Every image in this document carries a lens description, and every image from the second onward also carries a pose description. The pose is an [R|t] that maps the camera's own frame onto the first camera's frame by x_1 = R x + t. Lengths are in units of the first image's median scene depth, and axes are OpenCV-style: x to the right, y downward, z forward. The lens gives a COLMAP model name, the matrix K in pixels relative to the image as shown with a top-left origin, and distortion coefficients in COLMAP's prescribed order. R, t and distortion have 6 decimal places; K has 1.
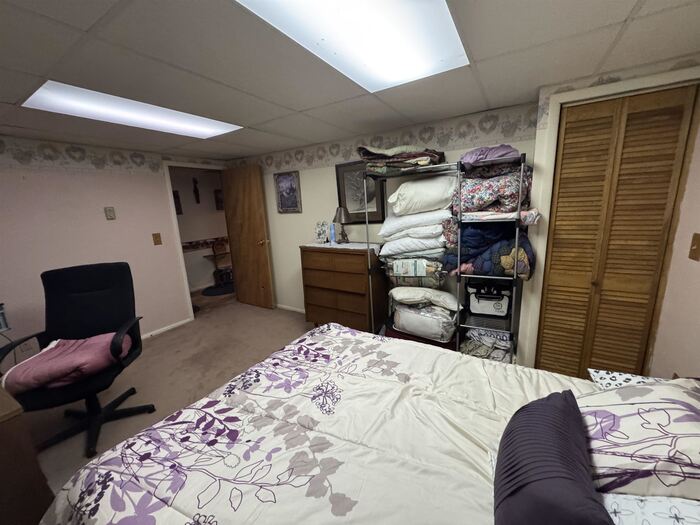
lens RADIAL K [[276.8, 0, 350.4], [0, 276.8, 263.2], [0, 0, 1]] dist [-0.001735, 0.000078]
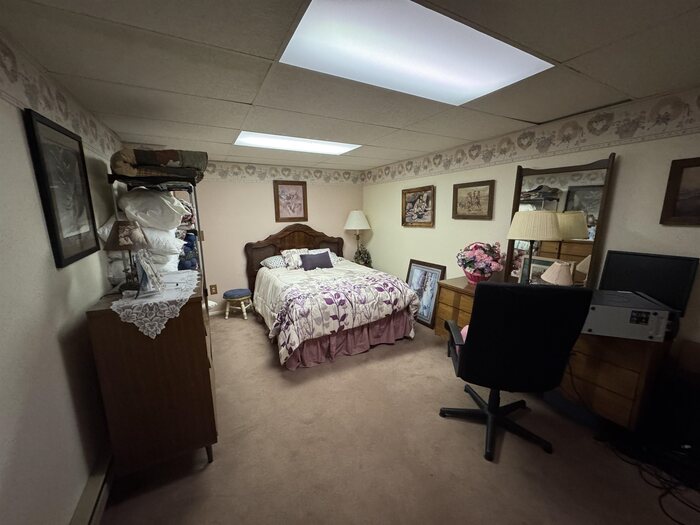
lens RADIAL K [[276.8, 0, 350.4], [0, 276.8, 263.2], [0, 0, 1]] dist [-0.001735, 0.000078]
pose [[-0.861899, -0.035967, 0.505803, -0.824809], [0.158080, 0.928715, 0.335410, -0.299300], [-0.481810, 0.369047, -0.794772, 1.572214]]
